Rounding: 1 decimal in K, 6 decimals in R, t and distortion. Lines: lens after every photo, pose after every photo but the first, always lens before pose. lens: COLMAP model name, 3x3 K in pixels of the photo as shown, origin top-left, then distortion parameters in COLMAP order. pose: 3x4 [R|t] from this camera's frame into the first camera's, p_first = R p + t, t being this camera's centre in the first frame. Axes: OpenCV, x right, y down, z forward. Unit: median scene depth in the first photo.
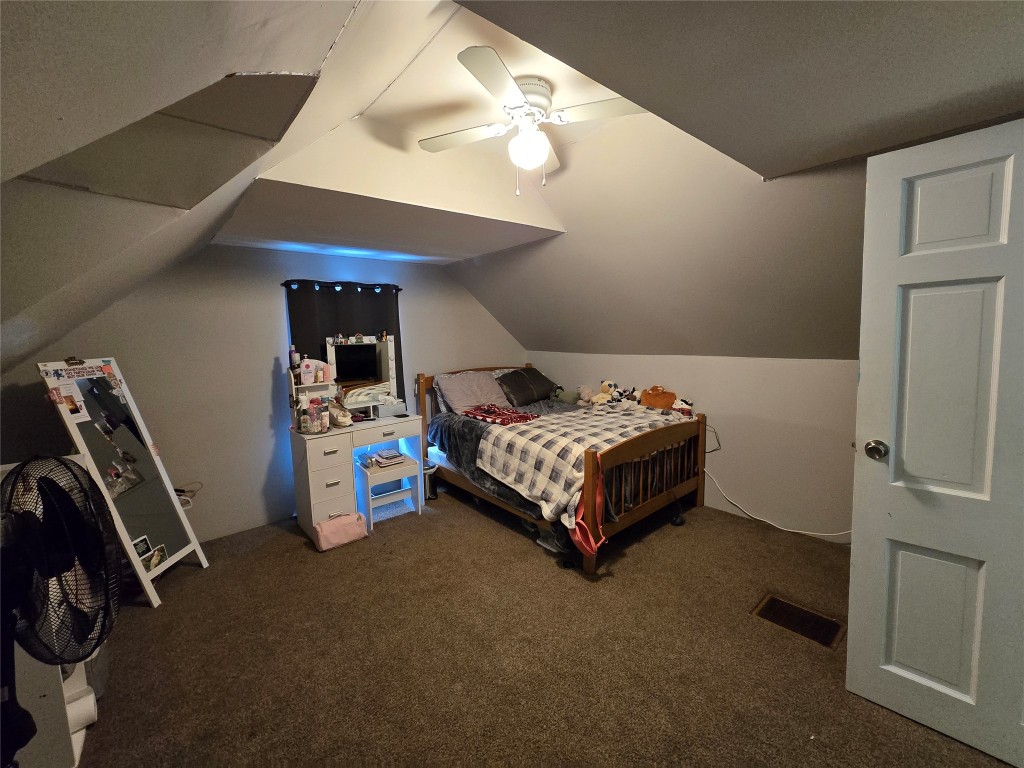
lens RADIAL K [[419.6, 0, 500.0], [0, 419.6, 380.2], [0, 0, 1]] dist [0.000017, -0.000004]
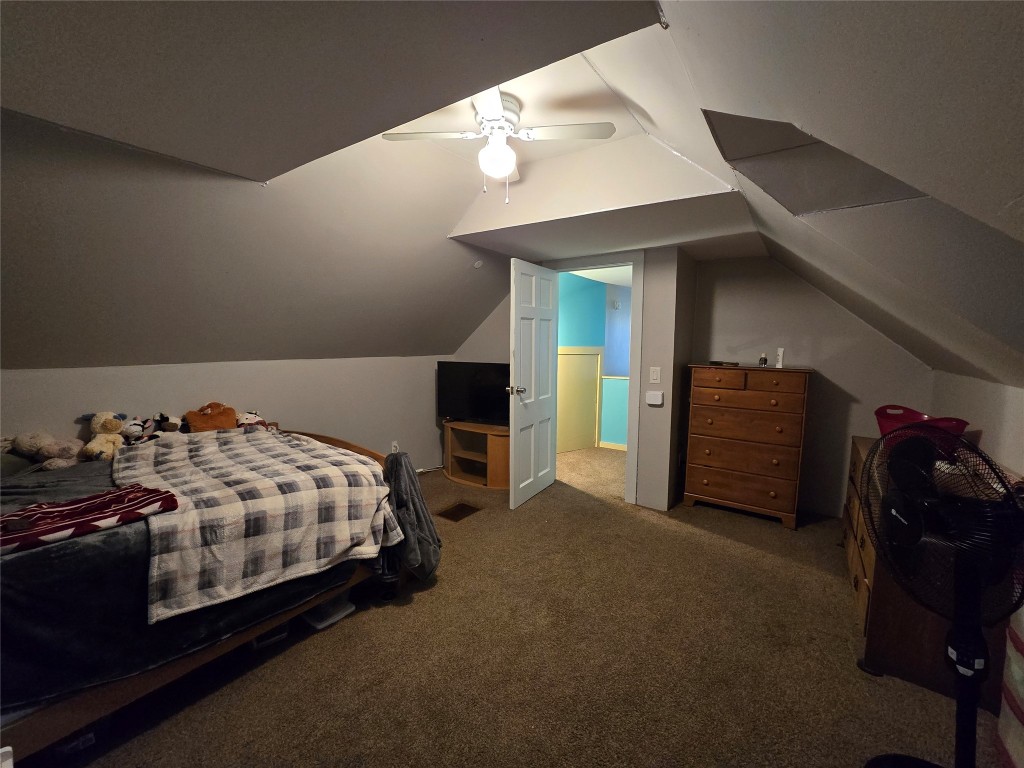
lens RADIAL K [[419.6, 0, 500.0], [0, 419.6, 380.2], [0, 0, 1]] dist [0.000017, -0.000004]
pose [[-0.247272, -0.068902, 0.966493, -0.611817], [0.105620, 0.989608, 0.097572, -0.057032], [-0.963172, 0.126208, -0.237425, 0.799101]]
